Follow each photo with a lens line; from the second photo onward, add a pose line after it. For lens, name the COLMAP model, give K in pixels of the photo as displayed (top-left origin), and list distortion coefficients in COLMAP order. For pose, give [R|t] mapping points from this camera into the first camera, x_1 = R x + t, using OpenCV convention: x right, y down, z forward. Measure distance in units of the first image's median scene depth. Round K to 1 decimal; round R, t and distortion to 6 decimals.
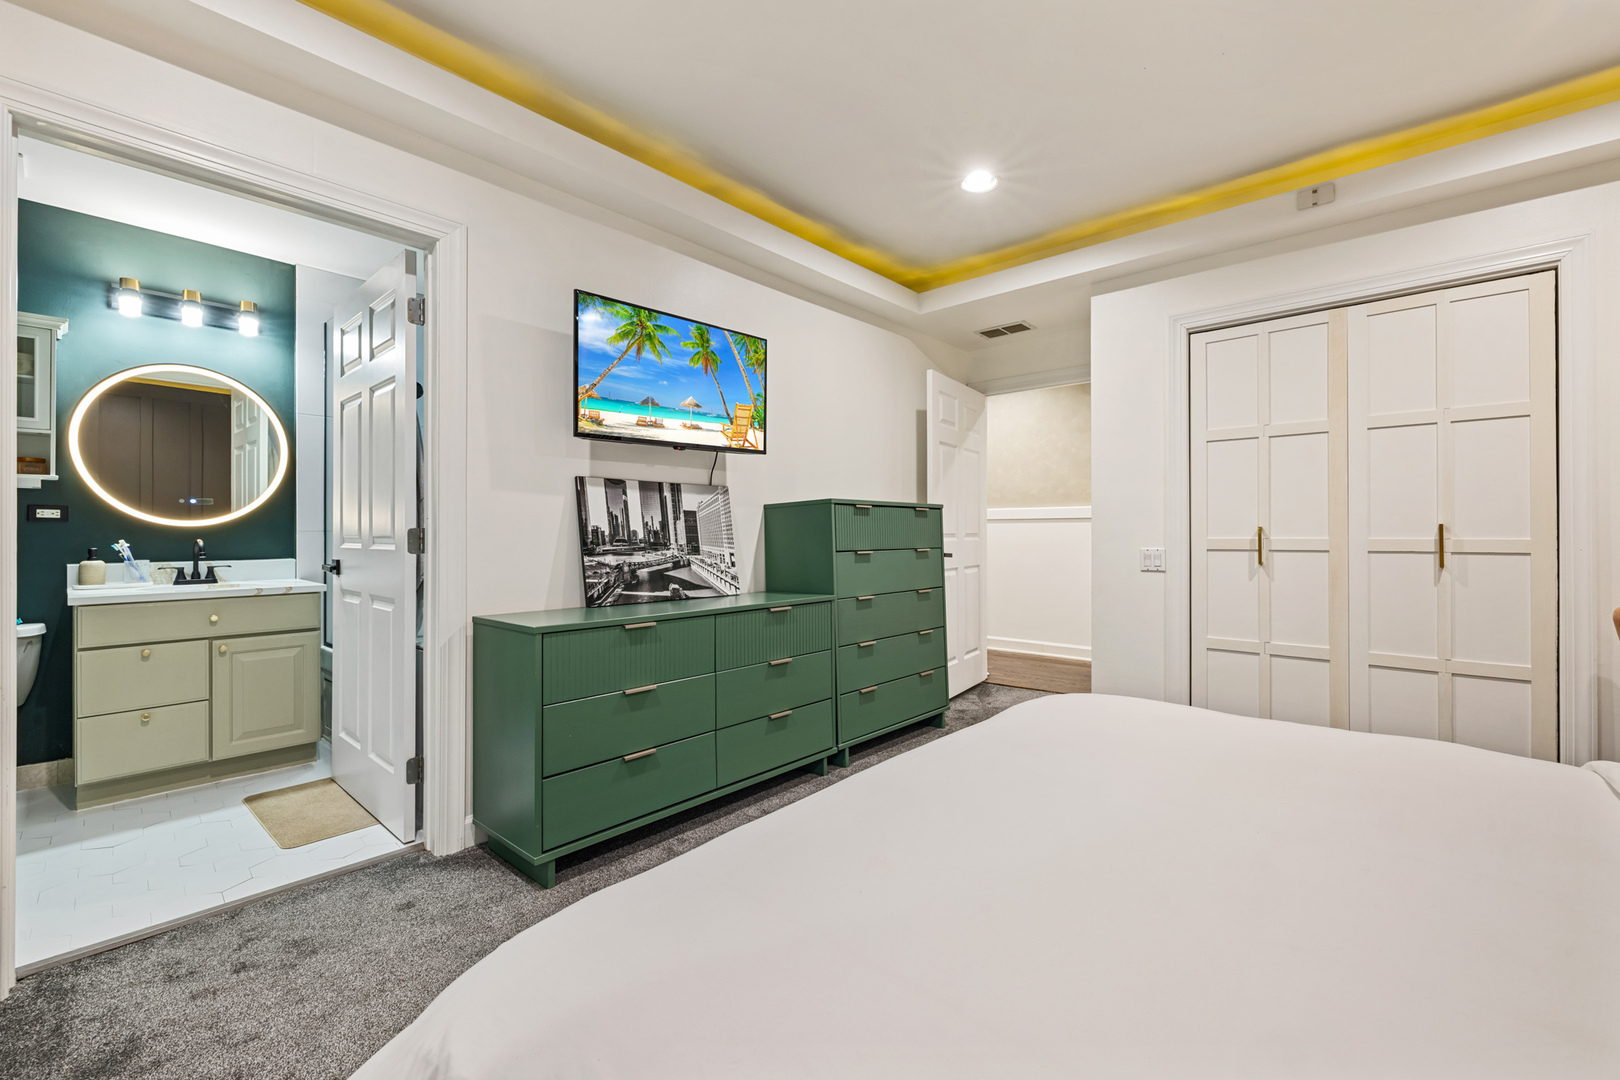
lens RADIAL K [[679.9, 0, 810.6], [0, 679.9, 527.2], [0, 0, 1]] dist [-0.001386, 0.000066]
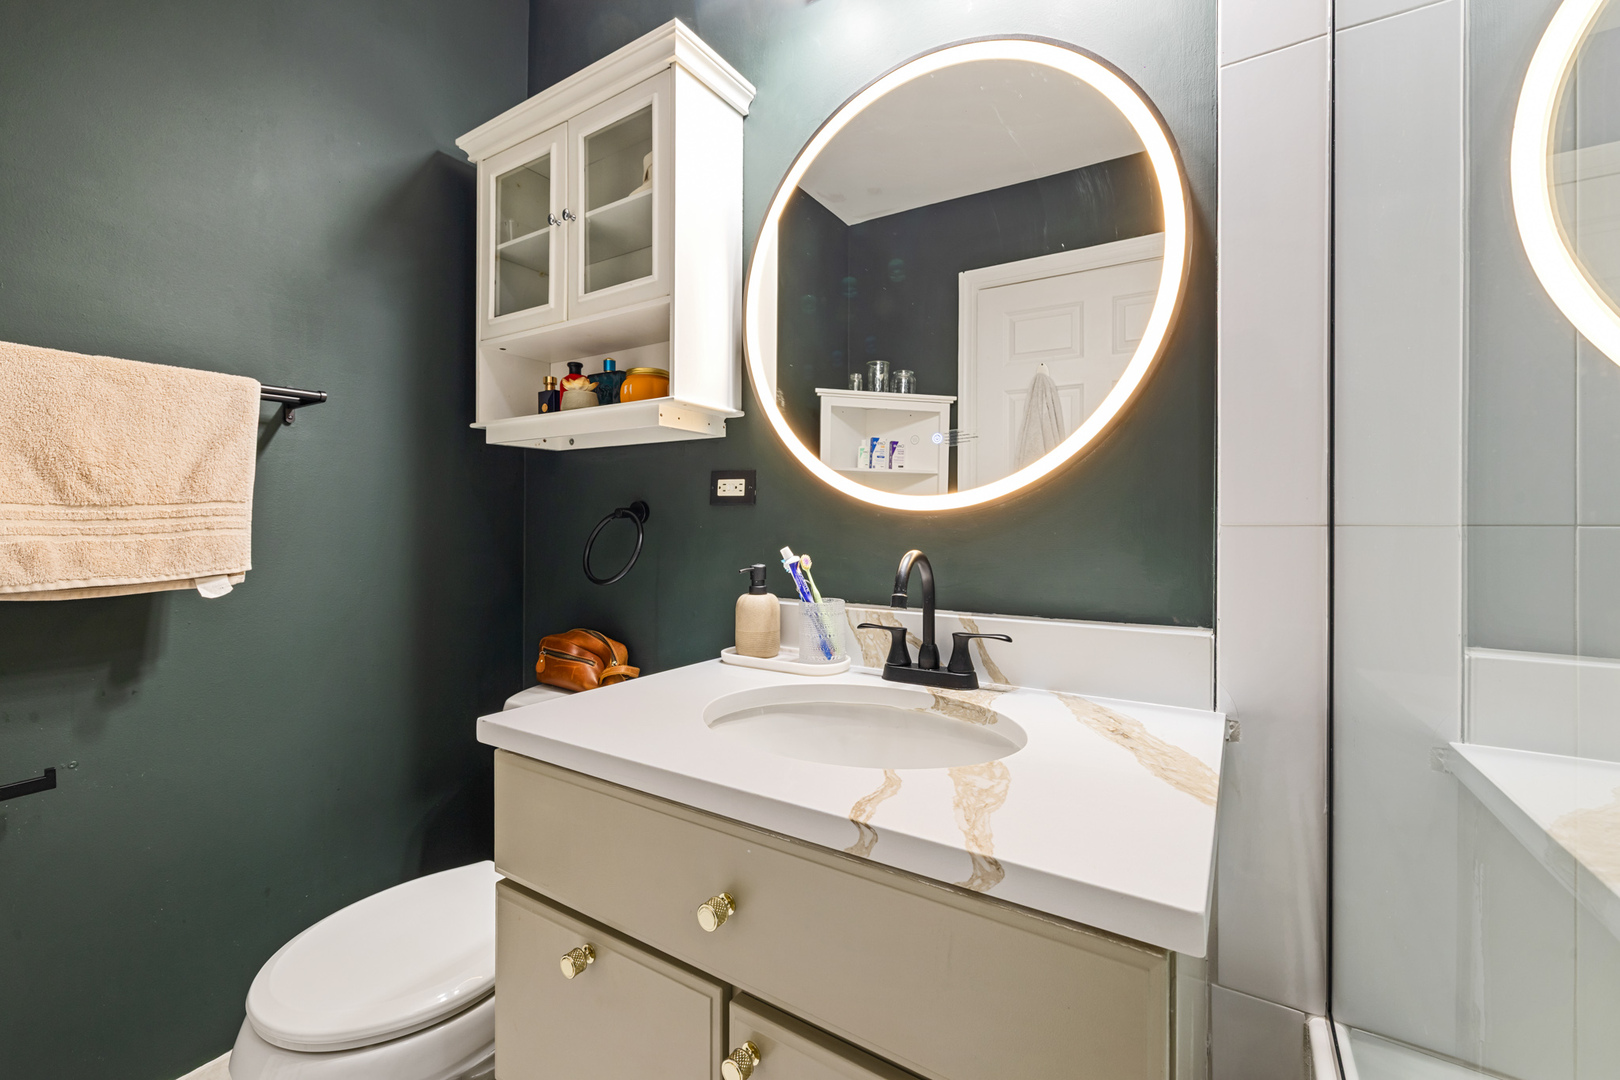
lens RADIAL K [[679.9, 0, 820.5], [0, 679.9, 524.7], [0, 0, 1]] dist [-0.001386, 0.000066]
pose [[0.176026, -0.000094, -0.984385, -0.607691], [0.002264, 0.999997, 0.000309, 0.005804], [0.984383, -0.002283, 0.176026, 0.929082]]
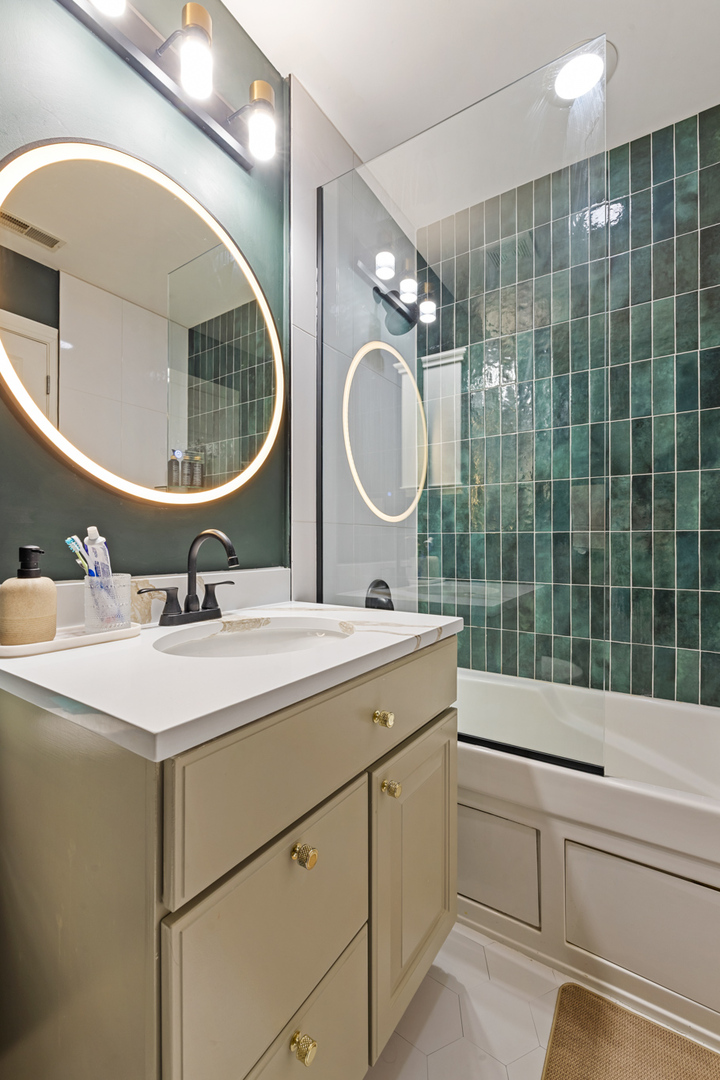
lens RADIAL K [[453.3, 0, 350.7], [0, 453.3, 541.6], [0, 0, 1]] dist [-0.001386, 0.000066]
pose [[0.990540, 0.003535, 0.137177, -0.874894], [-0.004095, 0.999984, 0.003799, 0.025709], [-0.137161, -0.004324, 0.990539, 0.685662]]
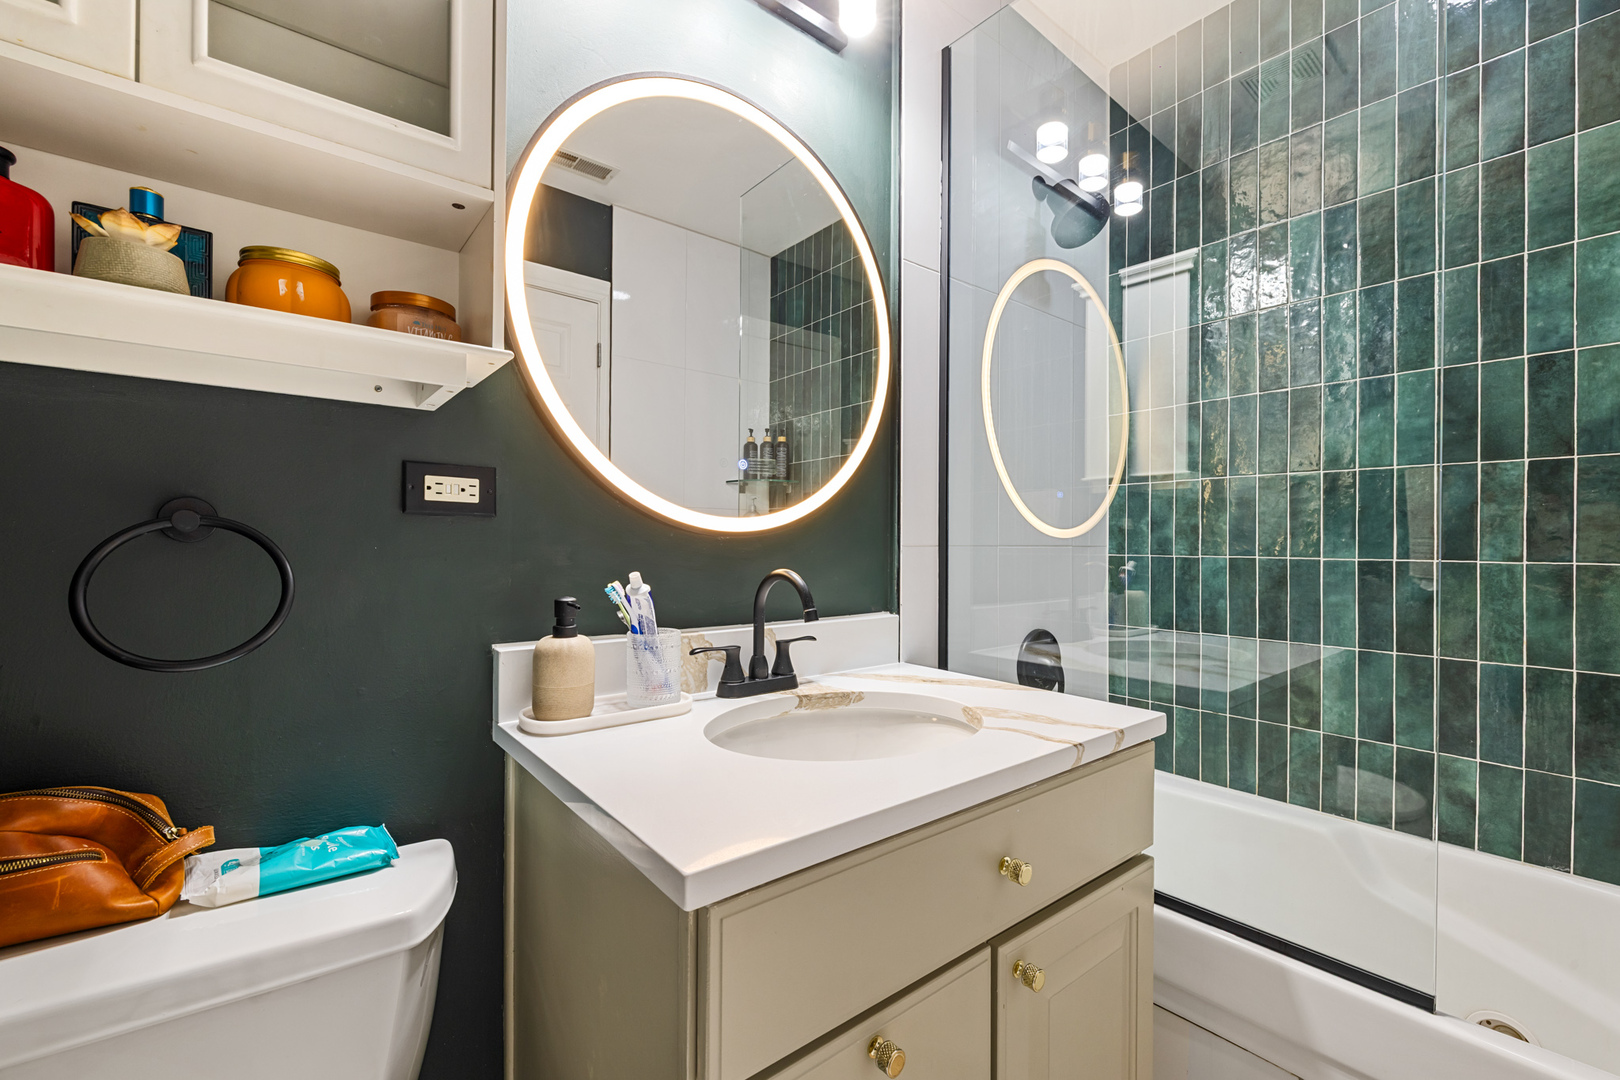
lens RADIAL K [[679.9, 0, 815.1], [0, 679.9, 545.5], [0, 0, 1]] dist [-0.001386, 0.000066]
pose [[0.988824, 0.008300, -0.148853, -0.859330], [-0.007240, 0.999944, 0.007662, 0.002774], [0.148909, -0.006499, 0.988830, 0.671354]]
